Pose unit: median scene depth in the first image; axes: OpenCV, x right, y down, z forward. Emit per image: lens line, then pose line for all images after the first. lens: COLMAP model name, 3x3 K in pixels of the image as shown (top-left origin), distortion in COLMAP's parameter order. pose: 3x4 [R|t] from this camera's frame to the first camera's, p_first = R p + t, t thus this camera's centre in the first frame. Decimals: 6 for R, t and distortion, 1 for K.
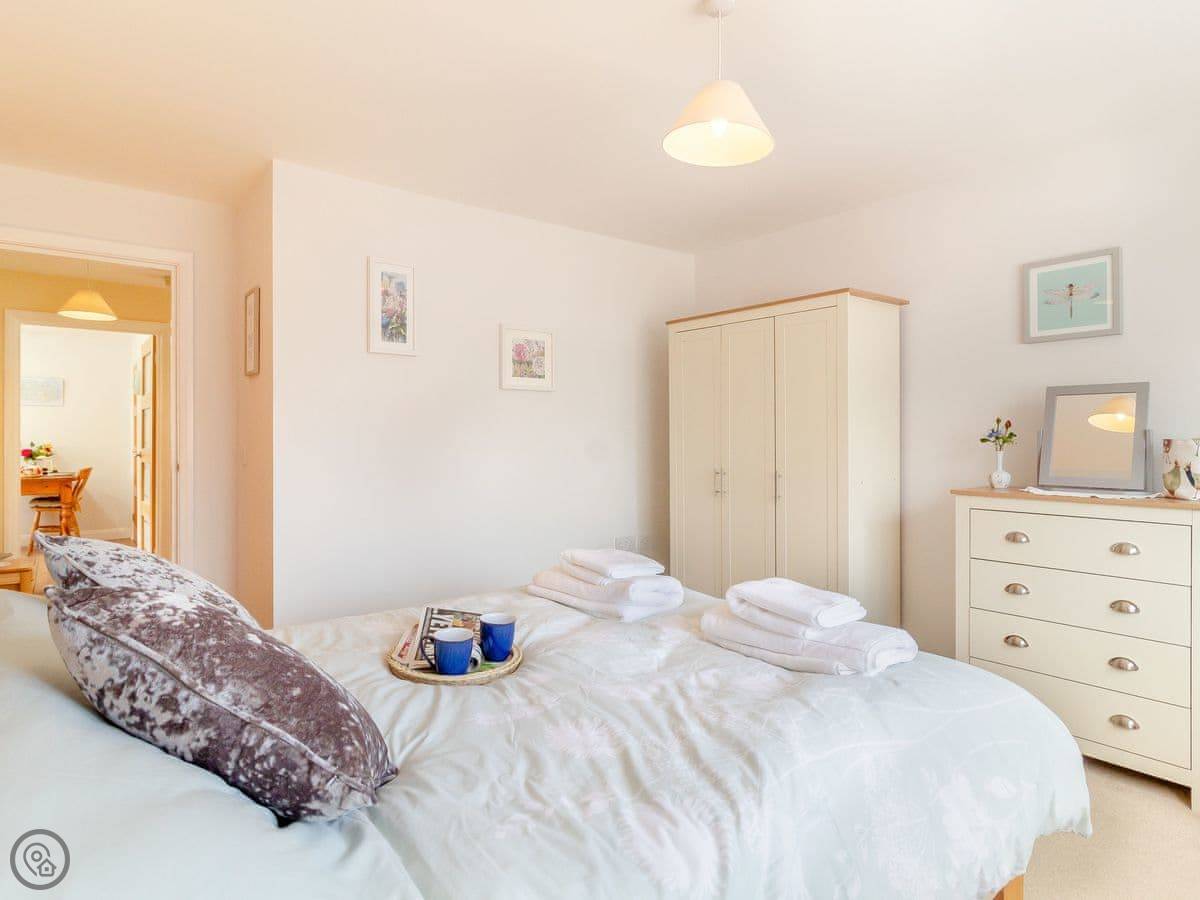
lens RADIAL K [[687.8, 0, 596.7], [0, 687.8, 439.2], [0, 0, 1]] dist [0.004555, 0.001508]
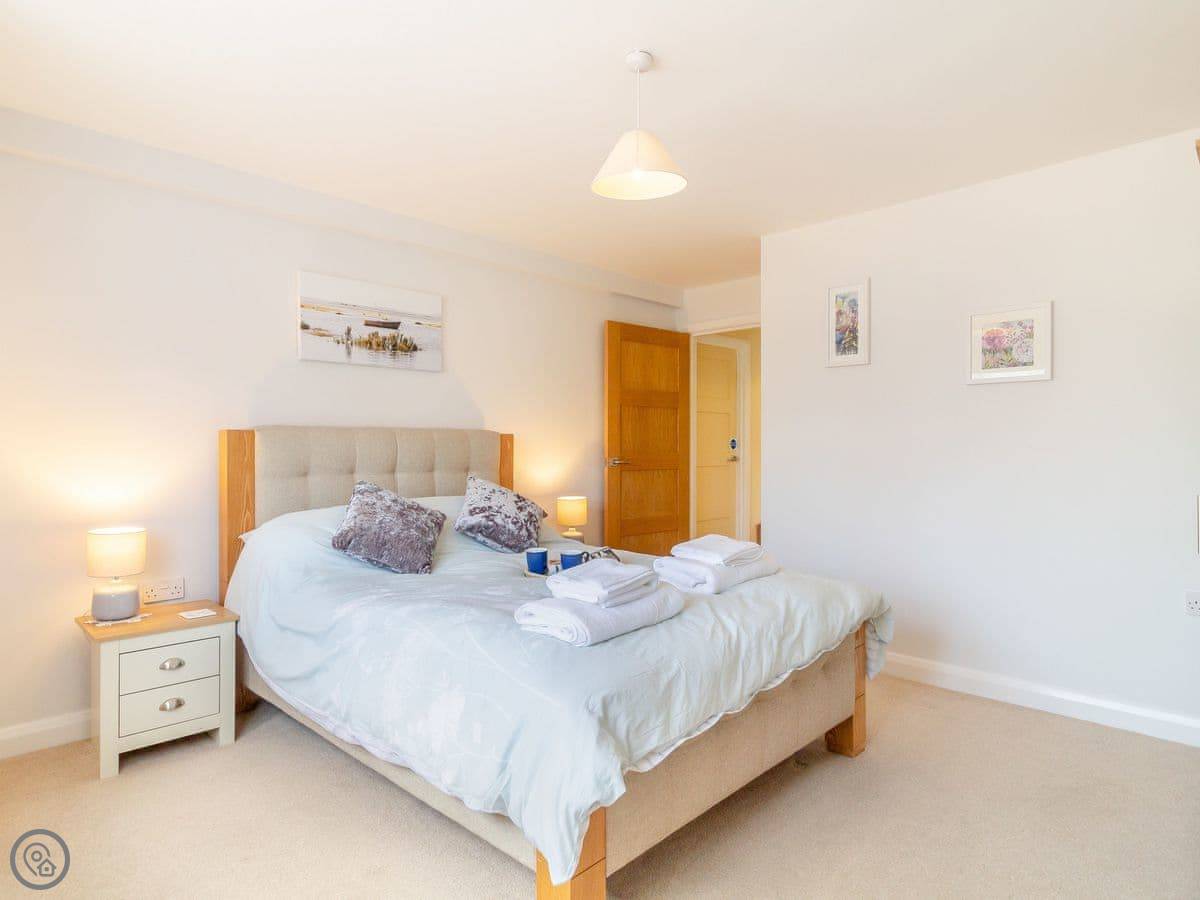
lens RADIAL K [[687.8, 0, 596.7], [0, 687.8, 439.2], [0, 0, 1]] dist [0.004555, 0.001508]
pose [[0.128936, -0.005918, -0.991635, 0.753993], [0.004387, 0.999976, -0.005397, 0.000332], [0.991643, -0.003655, 0.128959, 0.447849]]
